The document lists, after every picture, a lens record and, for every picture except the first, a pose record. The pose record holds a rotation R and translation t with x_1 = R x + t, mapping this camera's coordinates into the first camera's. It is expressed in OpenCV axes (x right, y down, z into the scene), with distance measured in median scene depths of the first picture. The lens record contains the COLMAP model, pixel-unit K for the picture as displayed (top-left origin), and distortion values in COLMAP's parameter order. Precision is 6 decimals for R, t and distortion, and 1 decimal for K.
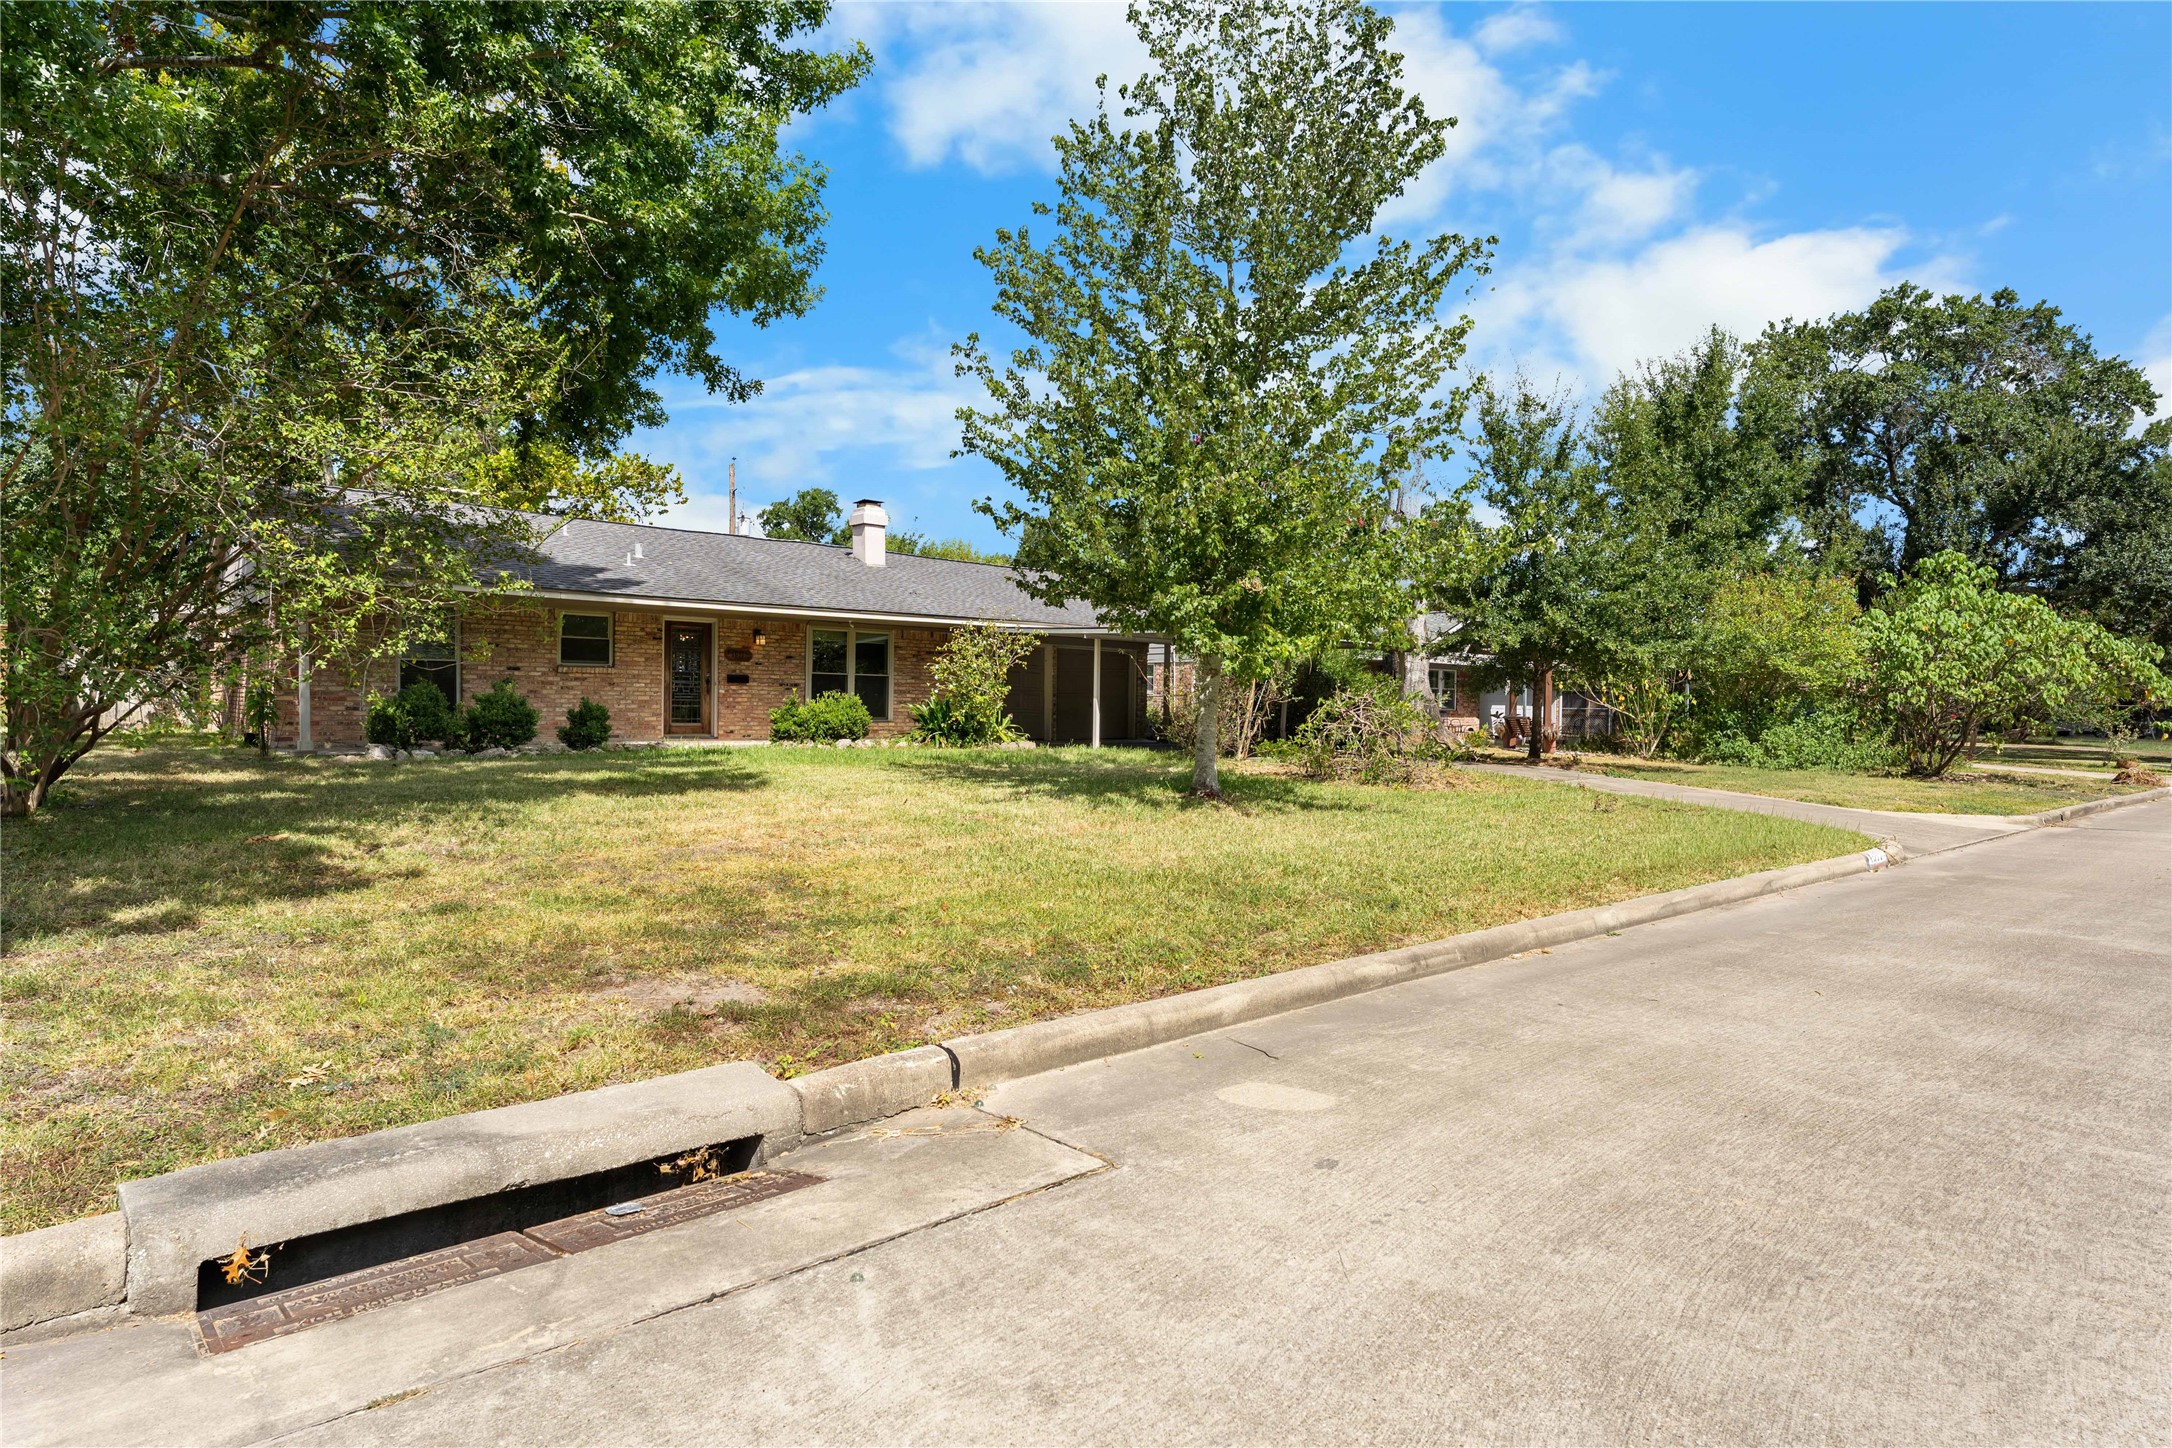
lens RADIAL K [[1158.0, 0, 1086.0], [0, 1158.0, 724.0], [0, 0, 1]] dist [-0.000308, 0.000031]
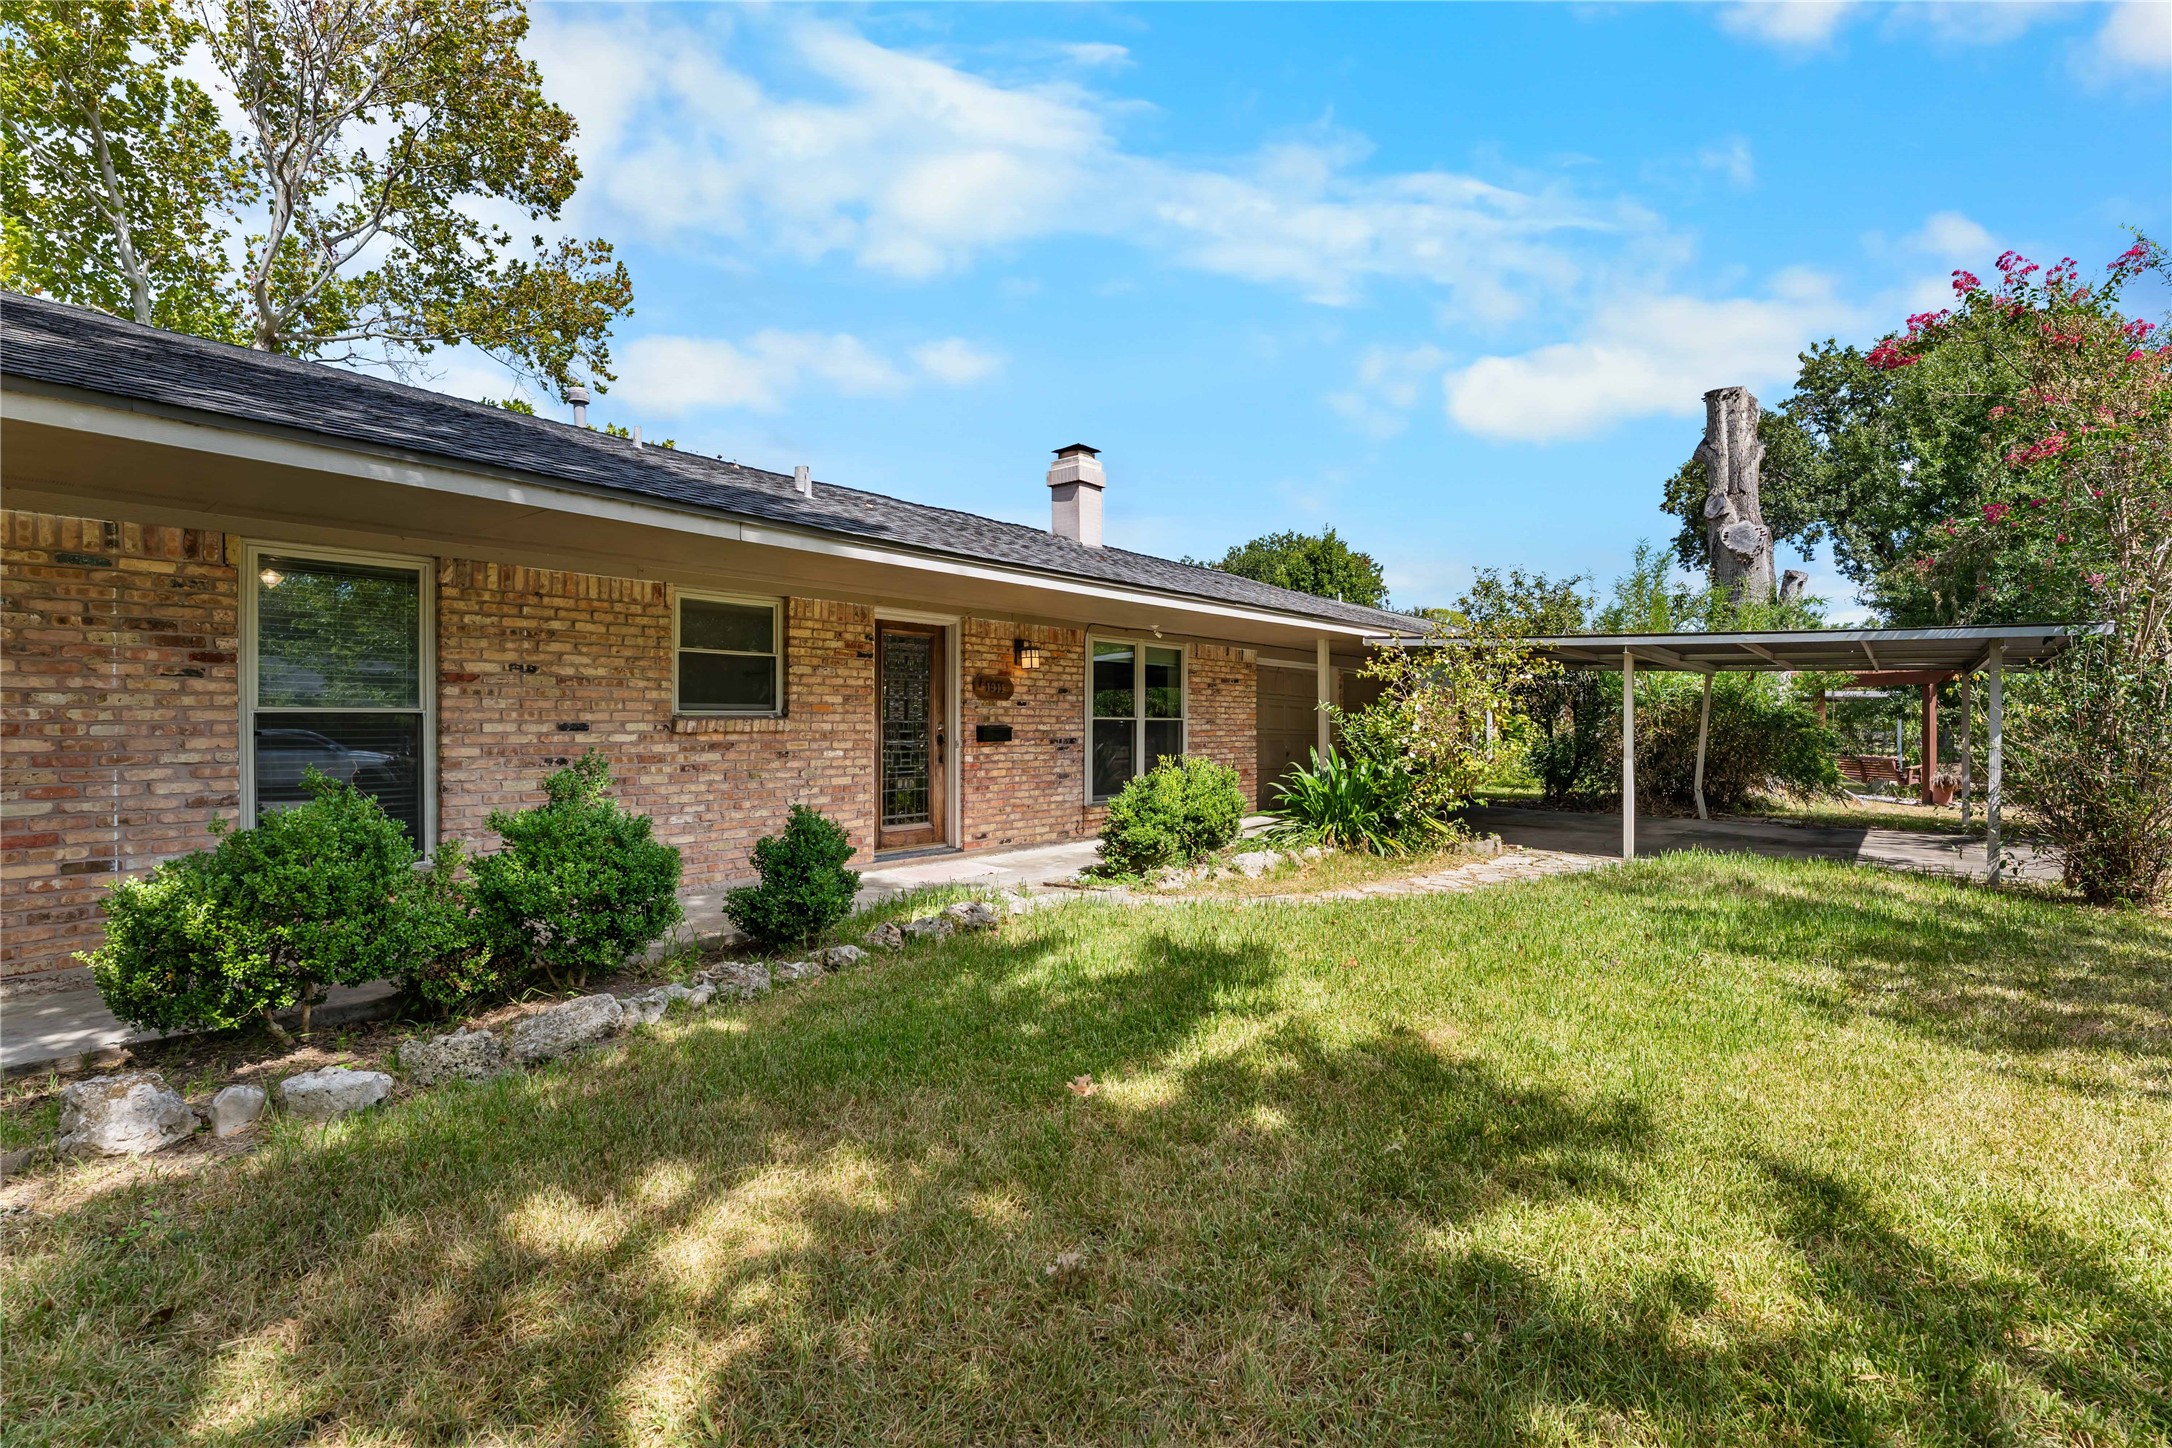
lens RADIAL K [[975.1, 0, 1083.9], [0, 975.1, 721.1], [0, 0, 1]] dist [-0.000306, 0.000206]
pose [[0.989707, -0.011554, 0.142639, -0.334141], [0.014030, 0.999768, -0.016366, -0.038207], [-0.142417, 0.018198, 0.989639, 0.581190]]
